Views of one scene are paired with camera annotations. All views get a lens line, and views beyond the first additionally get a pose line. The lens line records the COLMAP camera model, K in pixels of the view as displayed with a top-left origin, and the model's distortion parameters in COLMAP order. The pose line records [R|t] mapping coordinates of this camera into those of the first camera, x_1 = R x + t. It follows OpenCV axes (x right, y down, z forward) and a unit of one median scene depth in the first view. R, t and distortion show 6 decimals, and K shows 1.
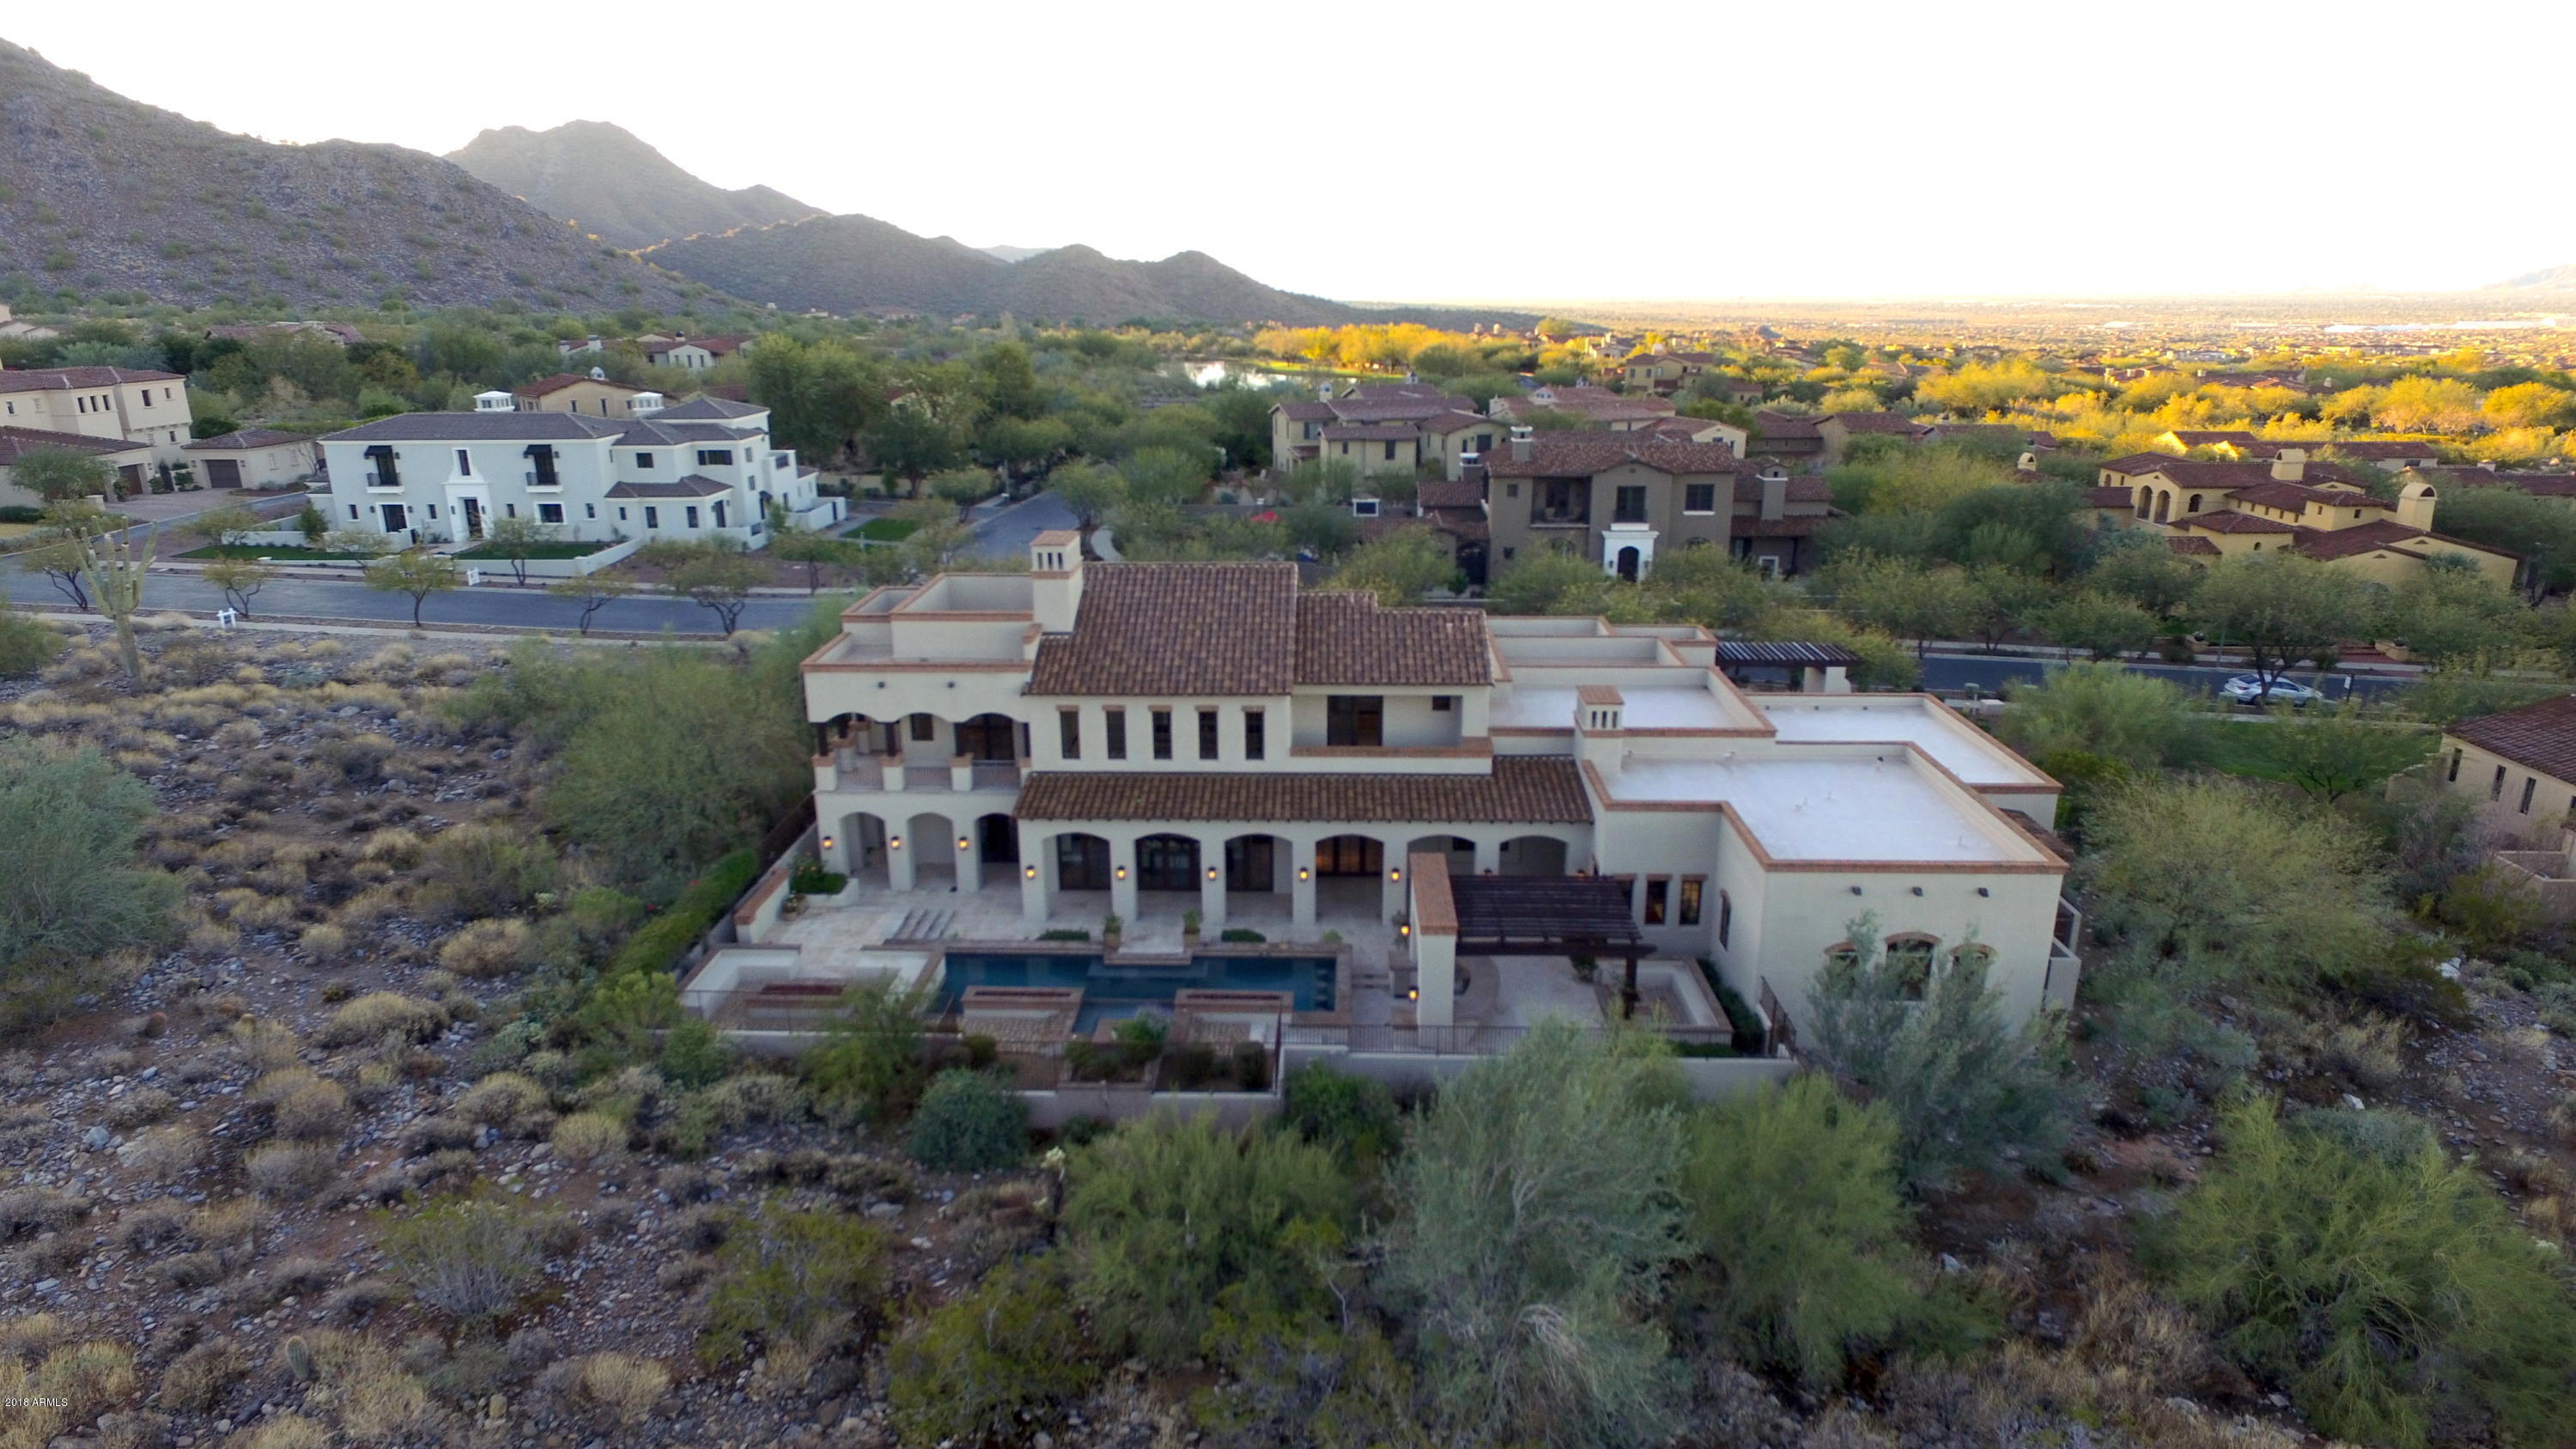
lens RADIAL K [[1488.5, 0, 1288.0], [0, 1488.5, 724.5], [0, 0, 1]] dist [-0.019873, 0.030495]
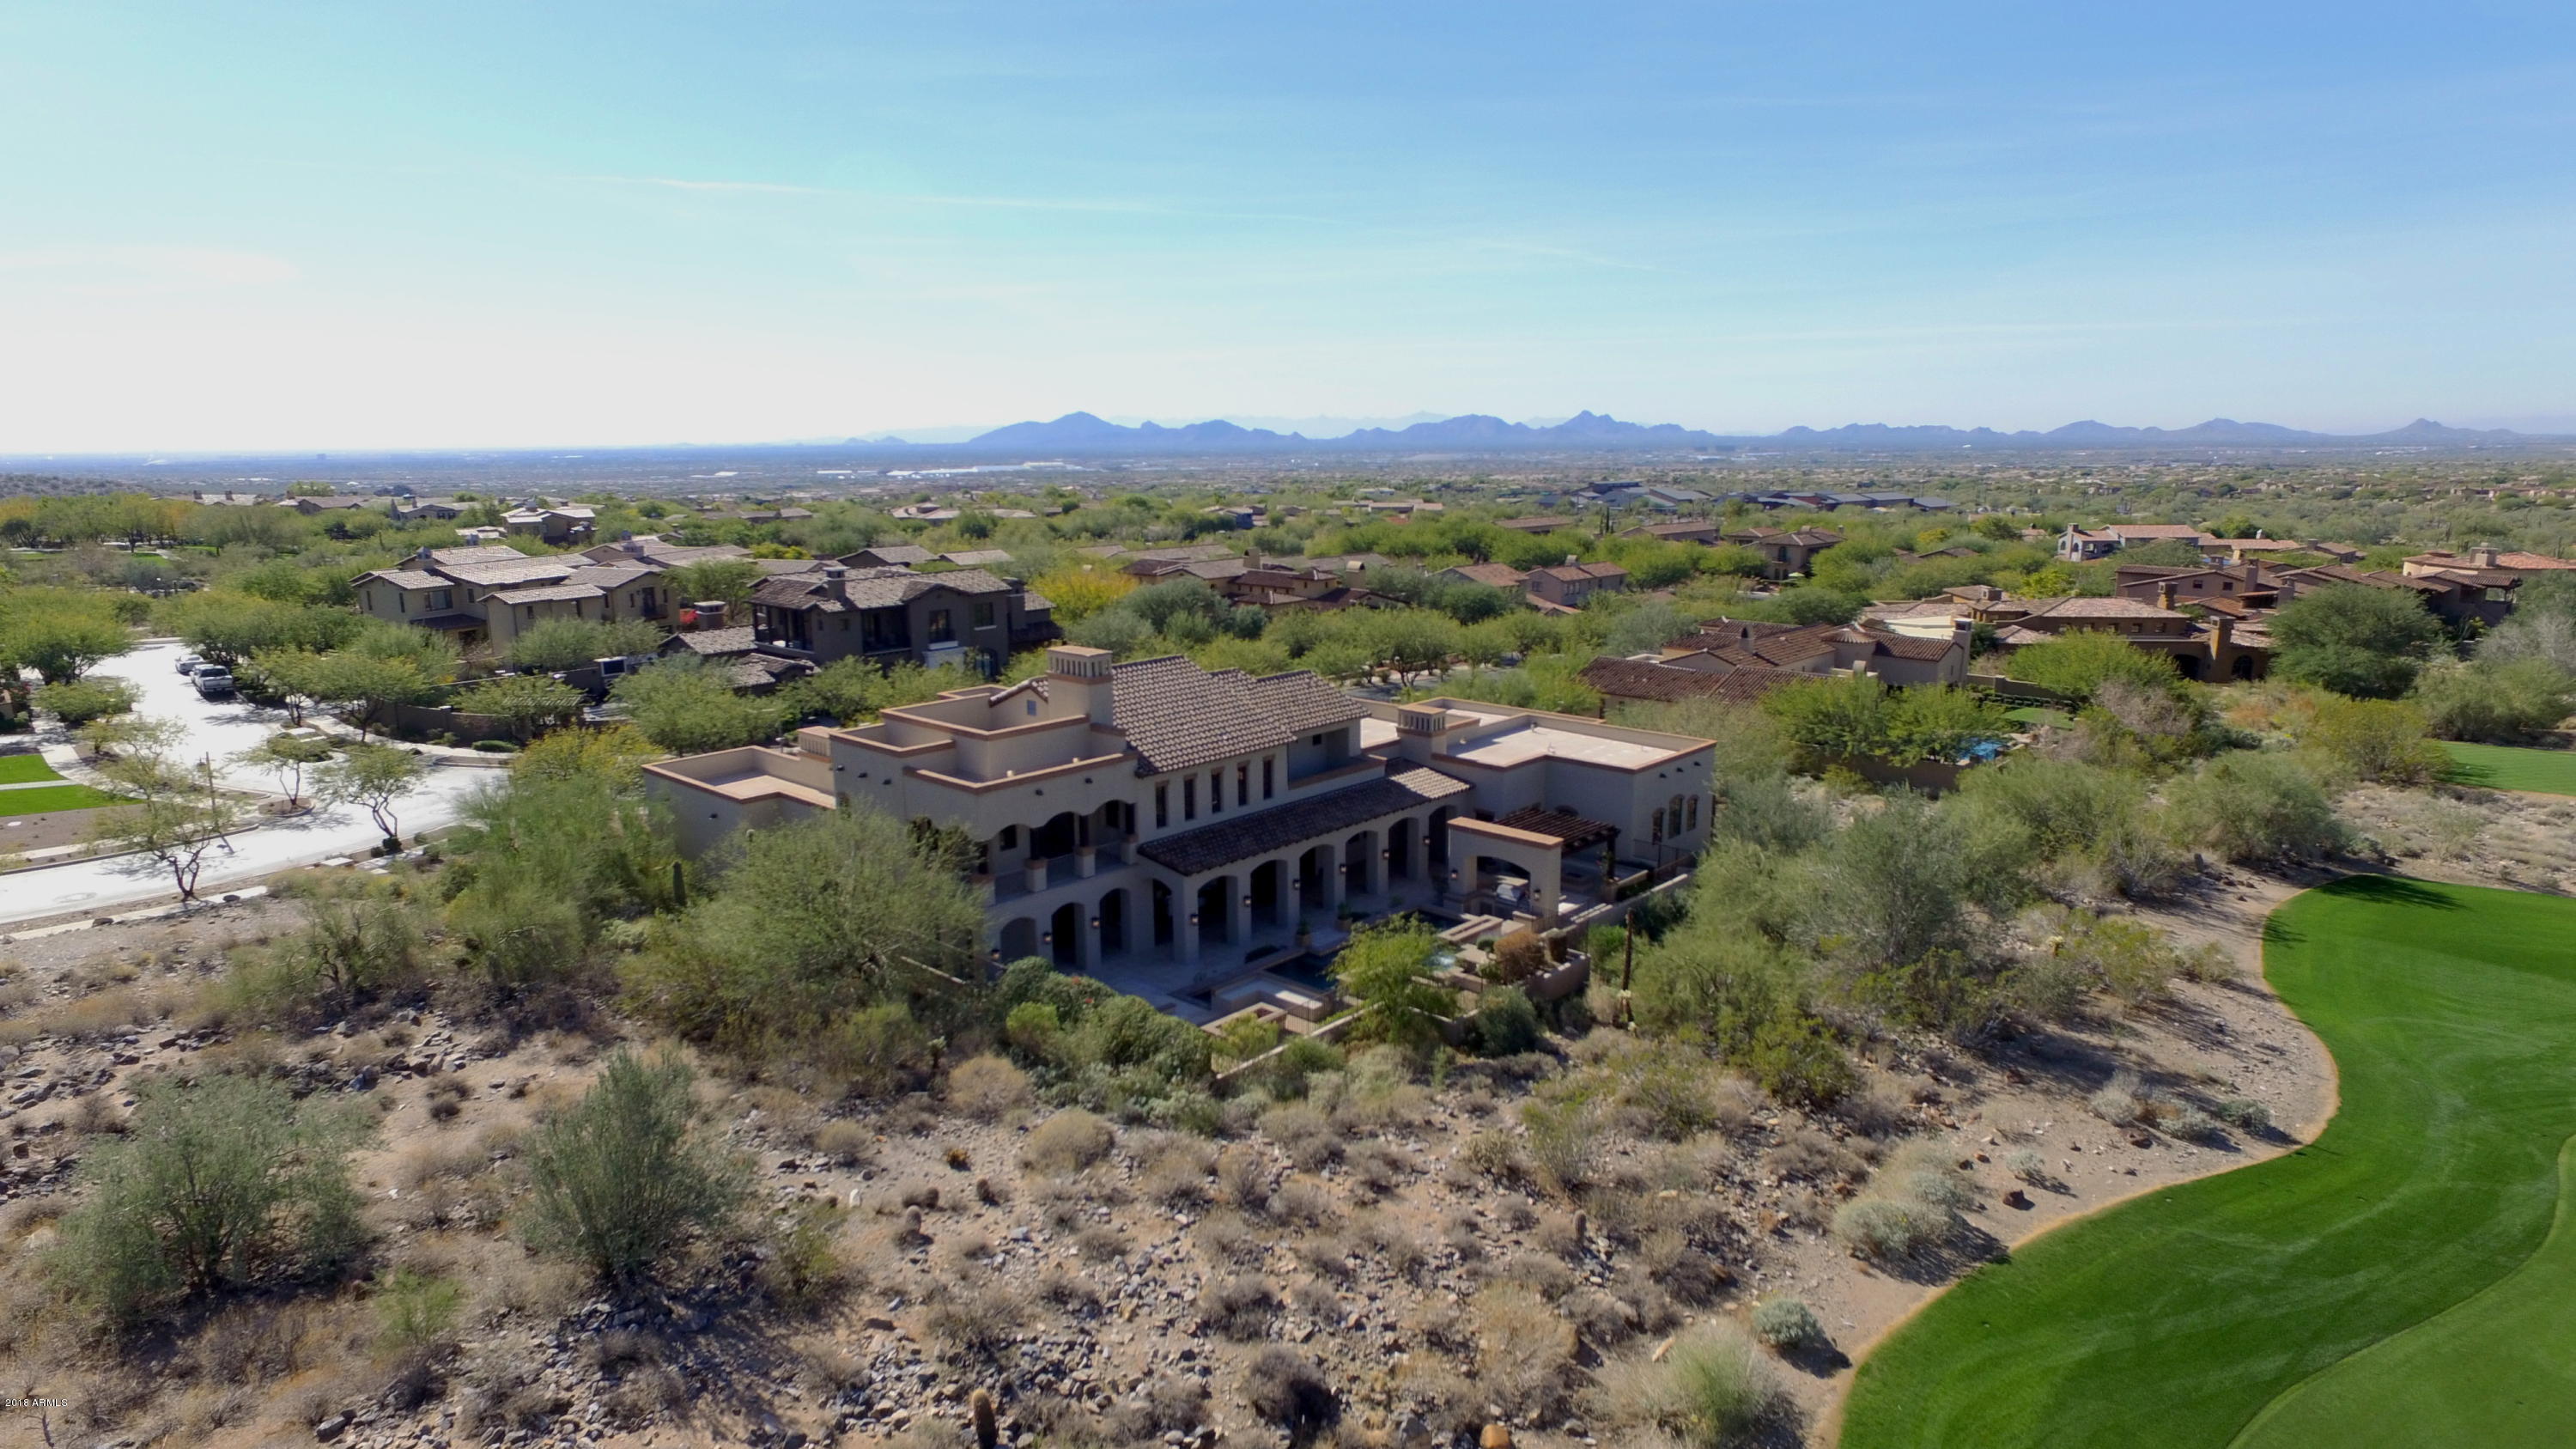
lens RADIAL K [[1488.7, 0, 1269.6], [0, 1488.7, 734.5], [0, 0, 1]] dist [-0.020305, 0.022284]
pose [[0.658586, -0.152778, 0.736833, -0.569138], [0.219489, 0.975596, 0.006104, -0.022598], [-0.719784, 0.157706, 0.676047, 0.075803]]
